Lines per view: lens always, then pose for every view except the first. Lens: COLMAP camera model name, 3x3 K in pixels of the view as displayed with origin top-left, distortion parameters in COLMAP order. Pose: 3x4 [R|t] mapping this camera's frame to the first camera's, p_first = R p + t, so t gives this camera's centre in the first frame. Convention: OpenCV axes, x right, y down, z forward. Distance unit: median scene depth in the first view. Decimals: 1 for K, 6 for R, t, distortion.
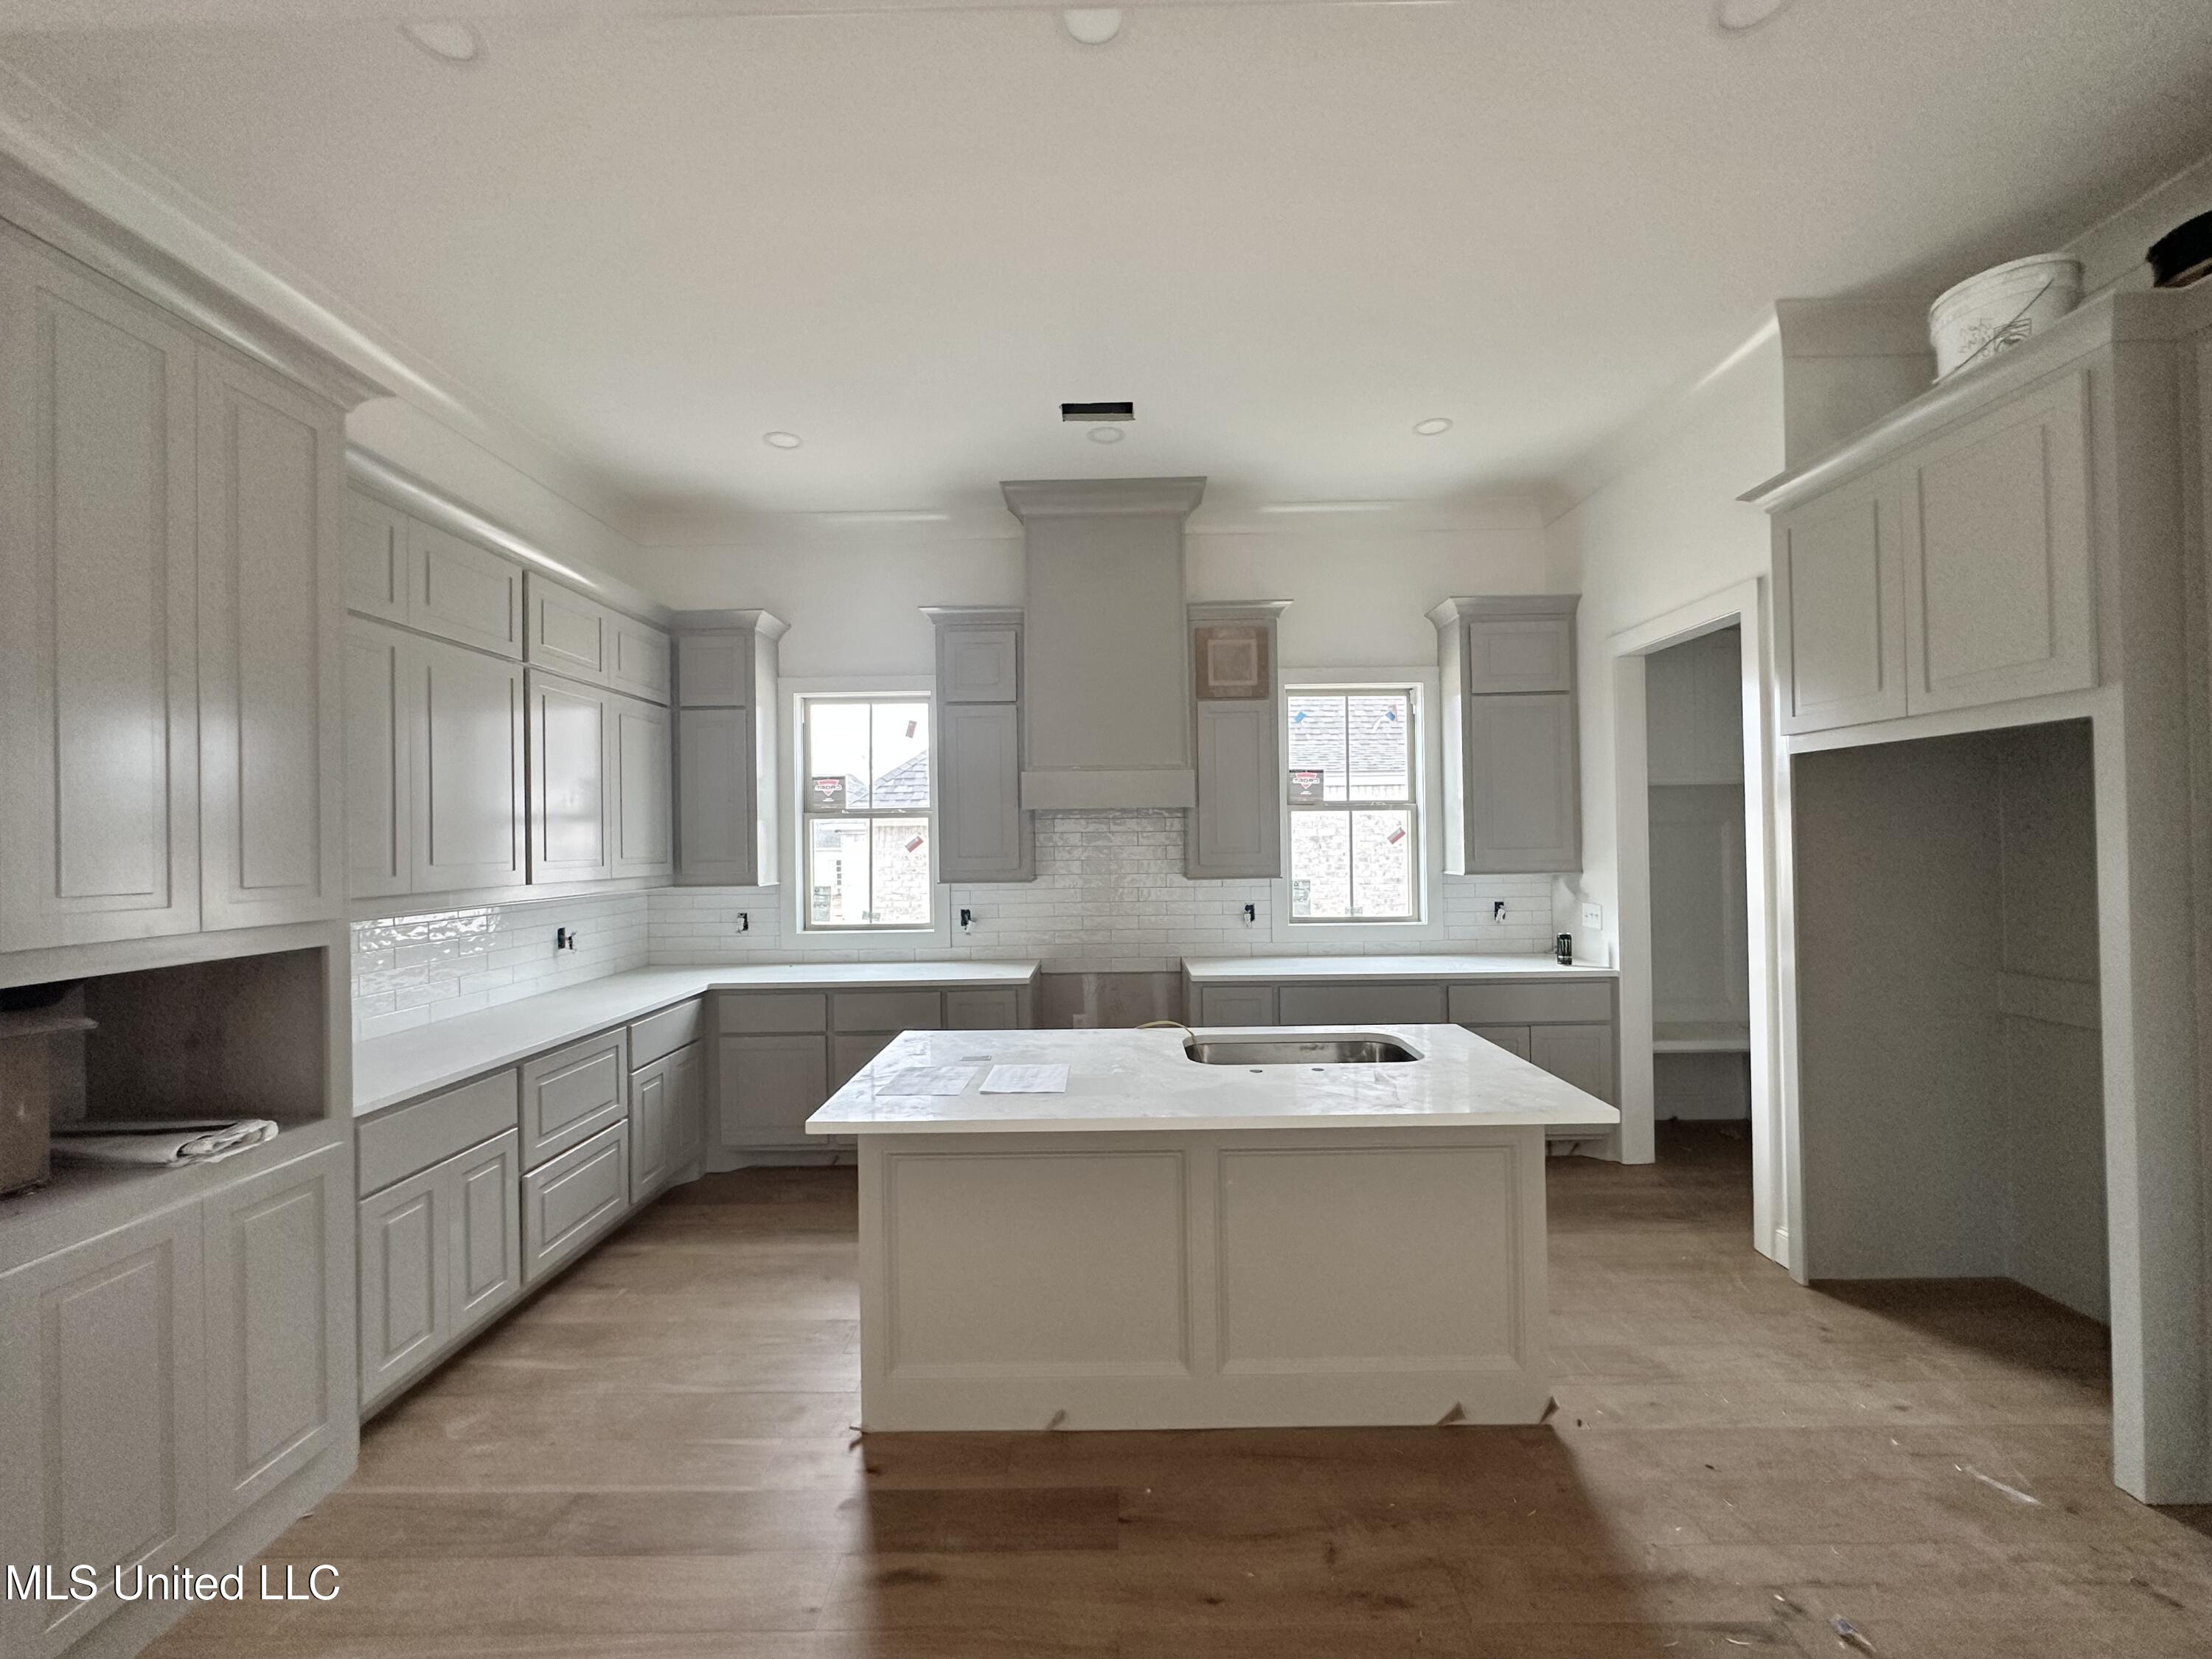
lens RADIAL K [[888.1, 0, 1106.0], [0, 888.1, 829.5], [0, 0, 1]] dist [0.001853, 0.000440]
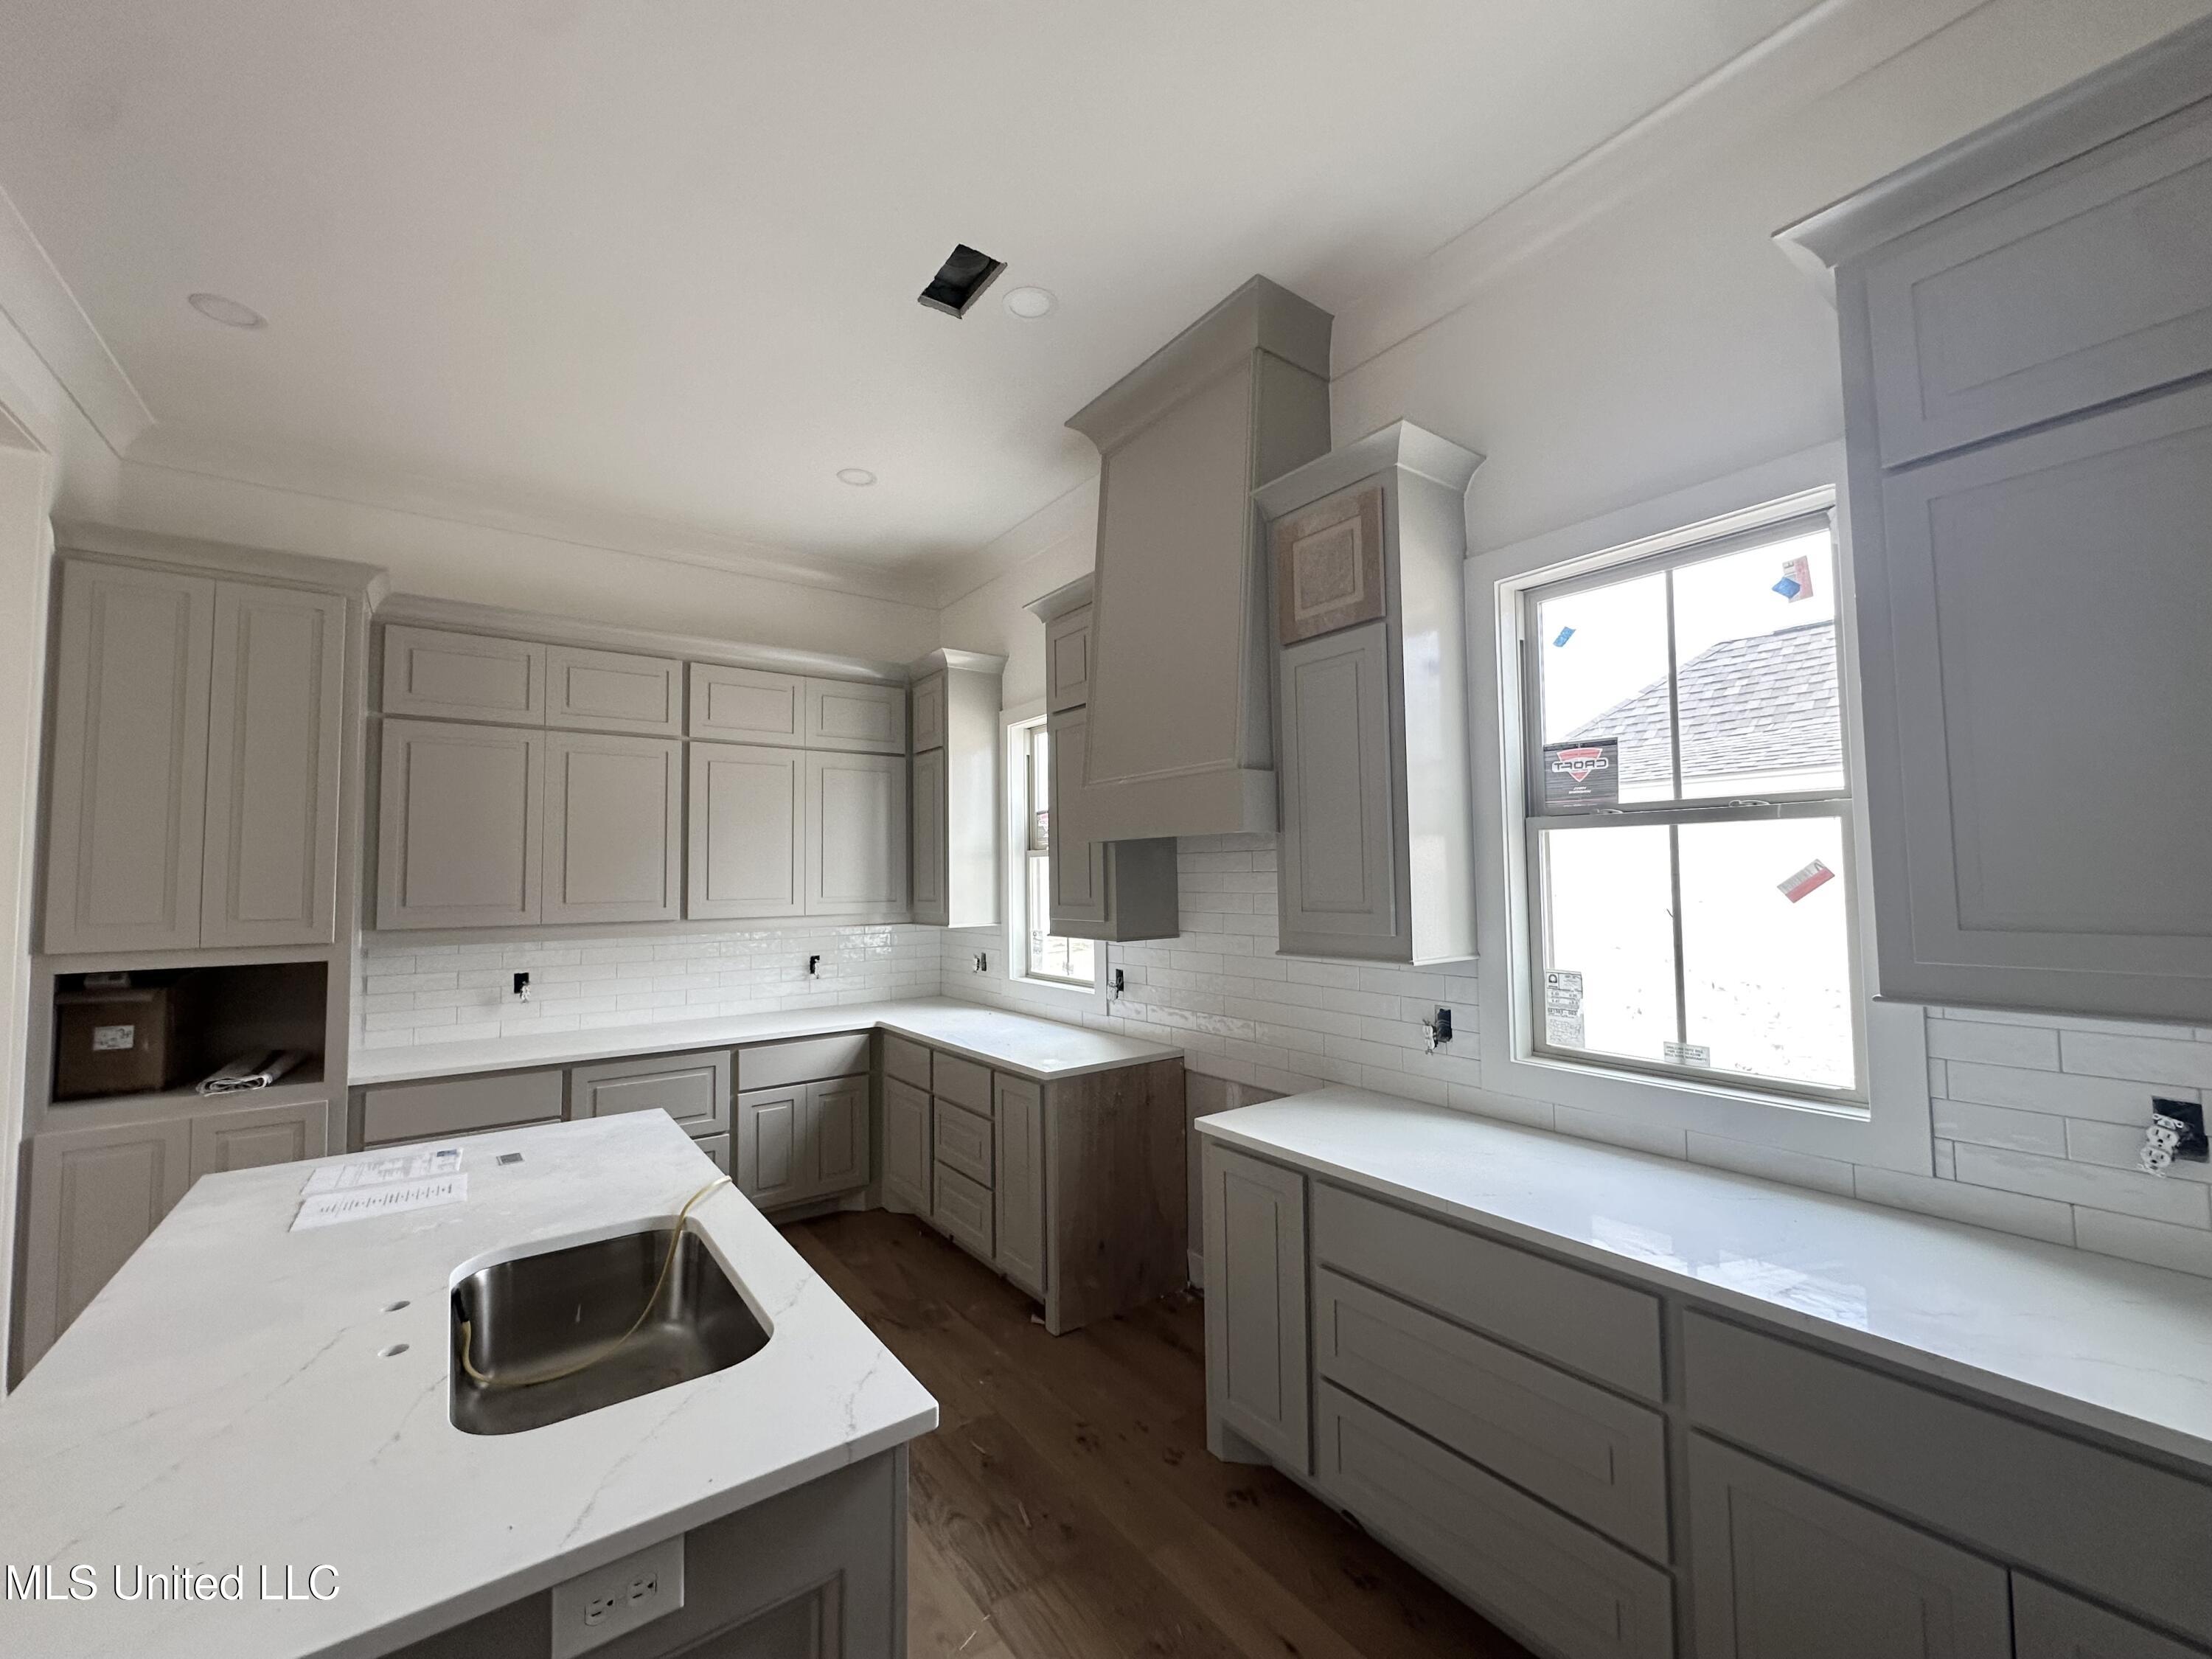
lens RADIAL K [[888.1, 0, 1106.0], [0, 888.1, 829.5], [0, 0, 1]] dist [0.001853, 0.000440]
pose [[0.595928, -0.038212, -0.802128, 0.497975], [0.012268, 0.999184, -0.038485, -0.005033], [0.802944, 0.013094, 0.595911, 0.550491]]
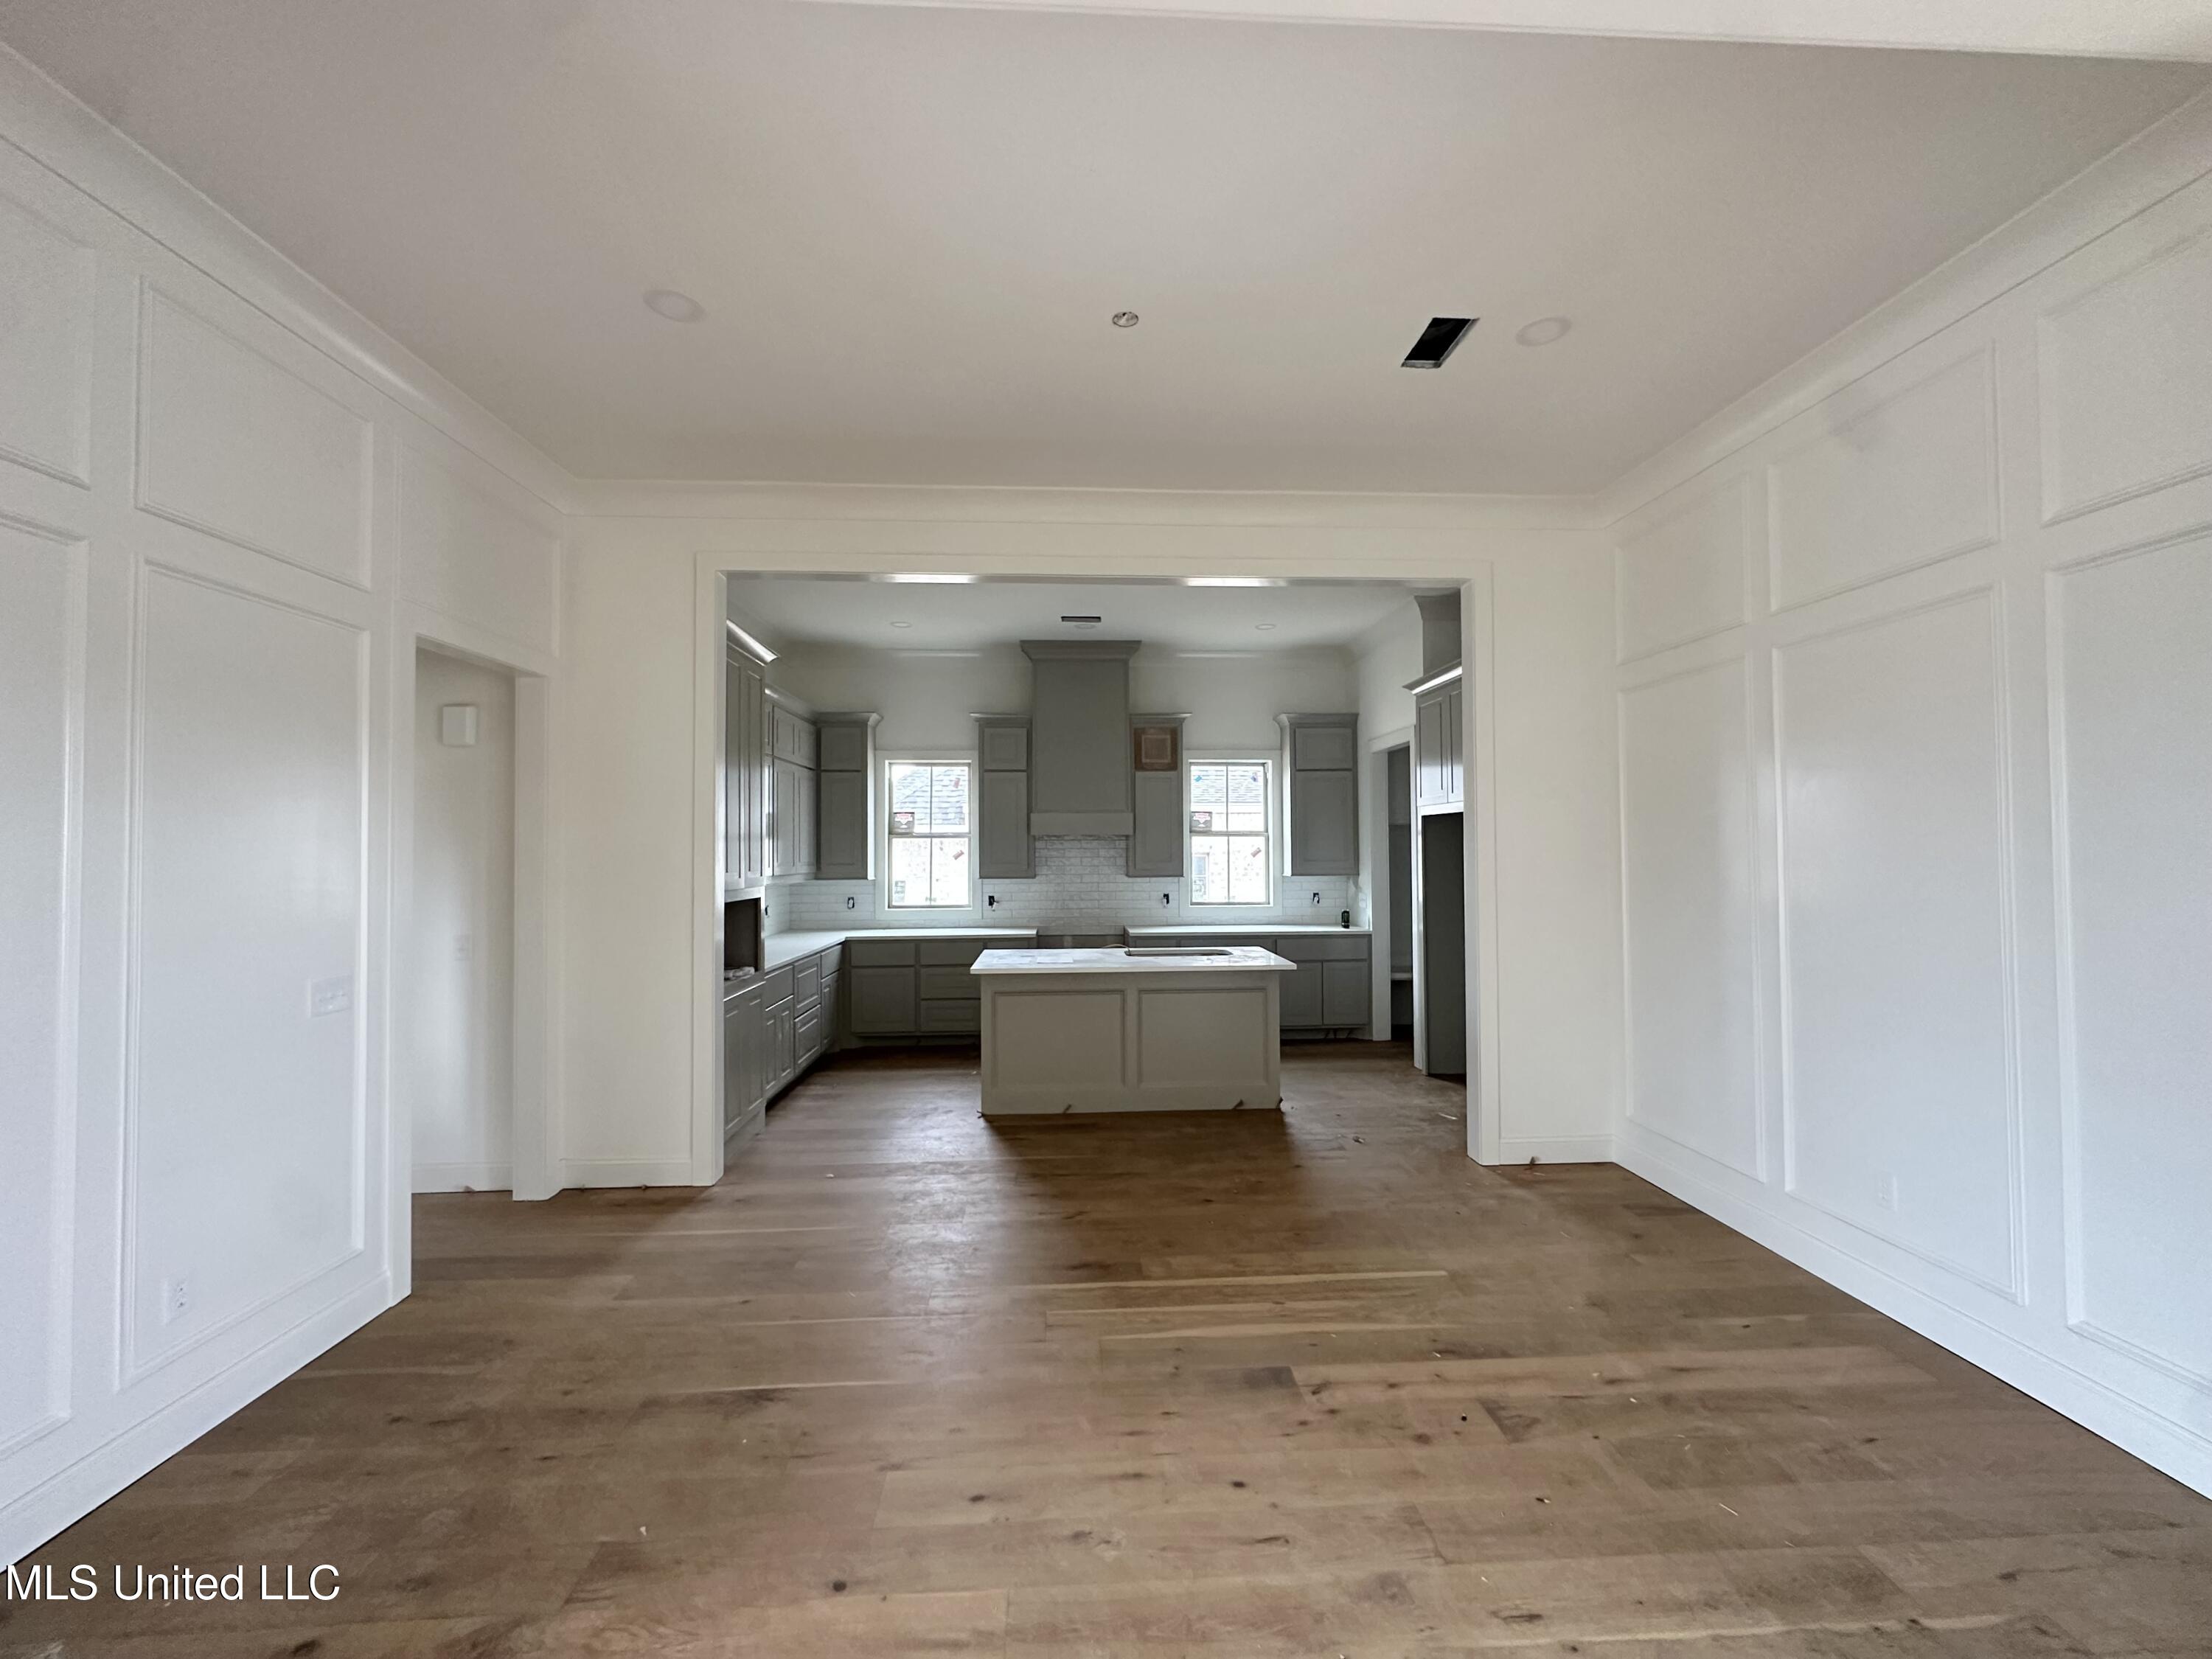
lens RADIAL K [[888.1, 0, 1106.0], [0, 888.1, 829.5], [0, 0, 1]] dist [0.001853, 0.000440]
pose [[0.997983, 0.010745, 0.062568, -0.055513], [-0.010006, 0.999876, -0.012120, -0.013578], [-0.062690, 0.011470, 0.997967, -0.664536]]
